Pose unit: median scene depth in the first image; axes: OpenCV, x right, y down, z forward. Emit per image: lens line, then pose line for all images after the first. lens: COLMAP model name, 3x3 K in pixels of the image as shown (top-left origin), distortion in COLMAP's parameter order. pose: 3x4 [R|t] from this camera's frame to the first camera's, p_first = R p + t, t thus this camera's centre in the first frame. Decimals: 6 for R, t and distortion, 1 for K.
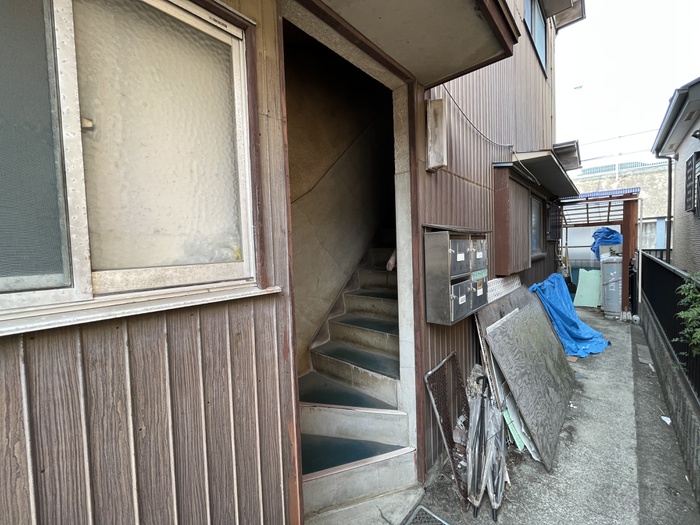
lens RADIAL K [[284.1, 0, 347.7], [0, 284.1, 259.6], [0, 0, 1]] dist [-0.002985, 0.000592]
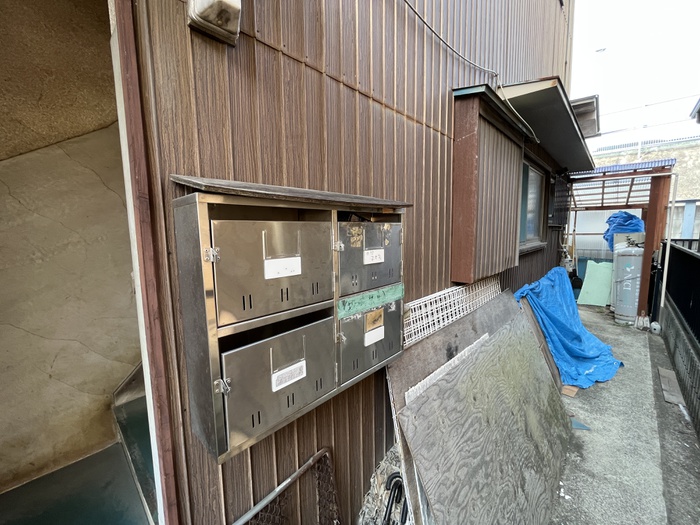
lens RADIAL K [[284.1, 0, 347.0], [0, 284.1, 260.1], [0, 0, 1]] dist [-0.002985, 0.000592]
pose [[0.999680, 0.019899, -0.015631, 0.171956], [-0.018836, 0.997679, 0.065429, -0.015781], [0.016897, -0.065113, 0.997735, 0.219317]]
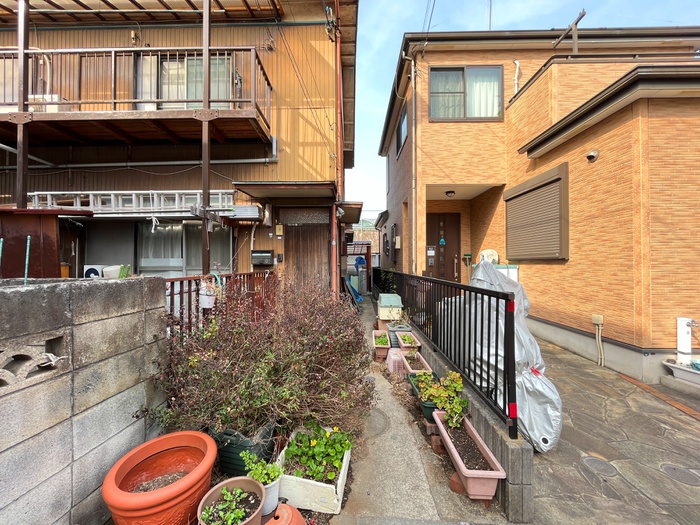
lens RADIAL K [[284.1, 0, 348.9], [0, 284.1, 263.3], [0, 0, 1]] dist [-0.002985, 0.000592]
pose [[0.737790, 0.033087, 0.674219, -0.880801], [0.005385, 0.998478, -0.054892, 0.084758], [-0.675009, 0.044130, 0.736488, -0.775776]]
